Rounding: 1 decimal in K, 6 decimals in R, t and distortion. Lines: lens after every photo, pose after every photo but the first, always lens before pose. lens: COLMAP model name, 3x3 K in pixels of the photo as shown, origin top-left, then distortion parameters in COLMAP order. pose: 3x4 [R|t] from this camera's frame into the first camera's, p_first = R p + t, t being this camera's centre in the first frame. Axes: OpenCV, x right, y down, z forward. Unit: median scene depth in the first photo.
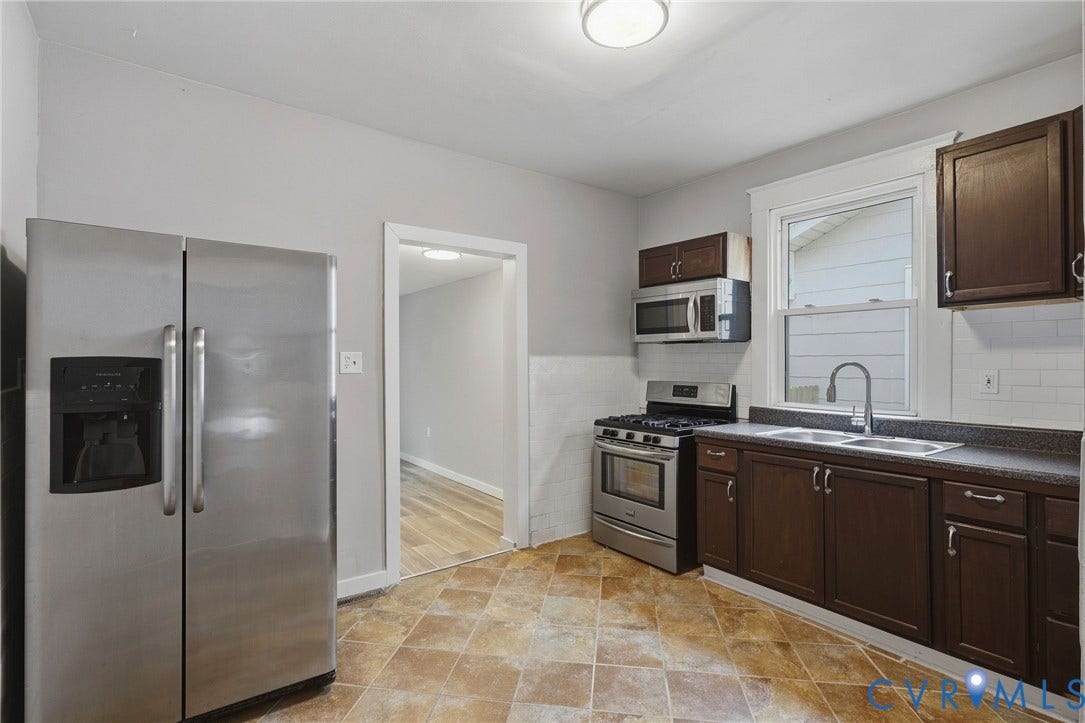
lens RADIAL K [[521.3, 0, 538.1], [0, 521.3, 359.5], [0, 0, 1]] dist [-0.014554, 0.004561]
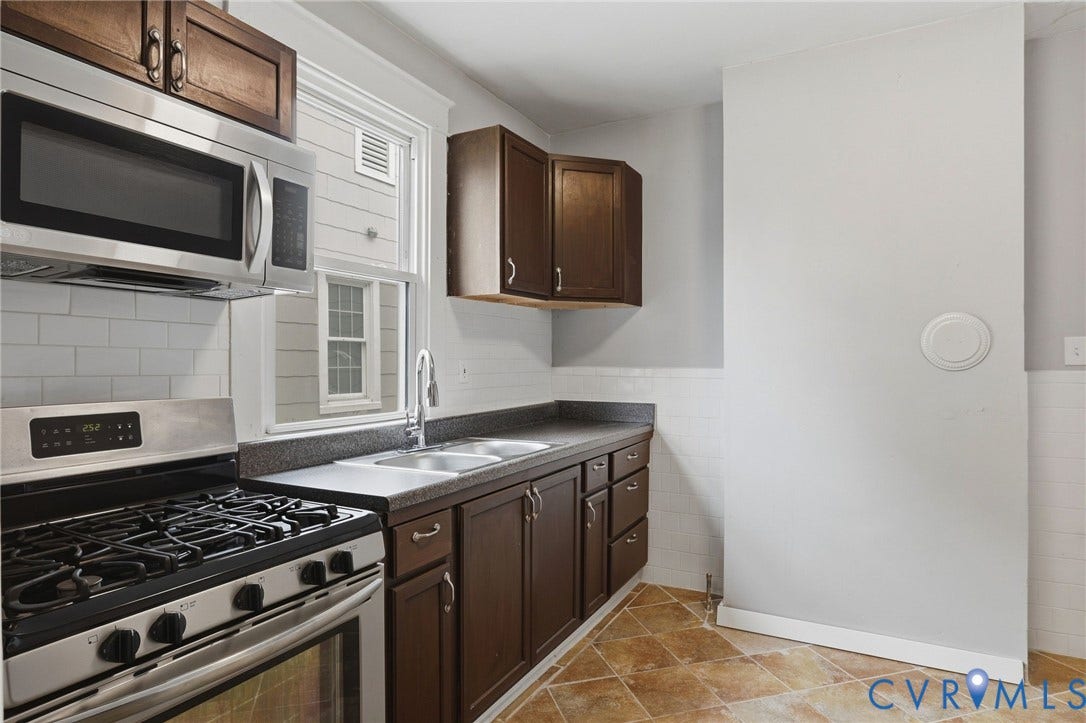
lens RADIAL K [[606.2, 0, 546.5], [0, 606.2, 354.2], [0, 0, 1]] dist [0.000061, -0.000959]
pose [[-0.421452, 0.007190, 0.906822, -0.231212], [-0.001453, 0.999962, -0.008604, 0.019557], [-0.906850, -0.004944, -0.421425, 1.186042]]
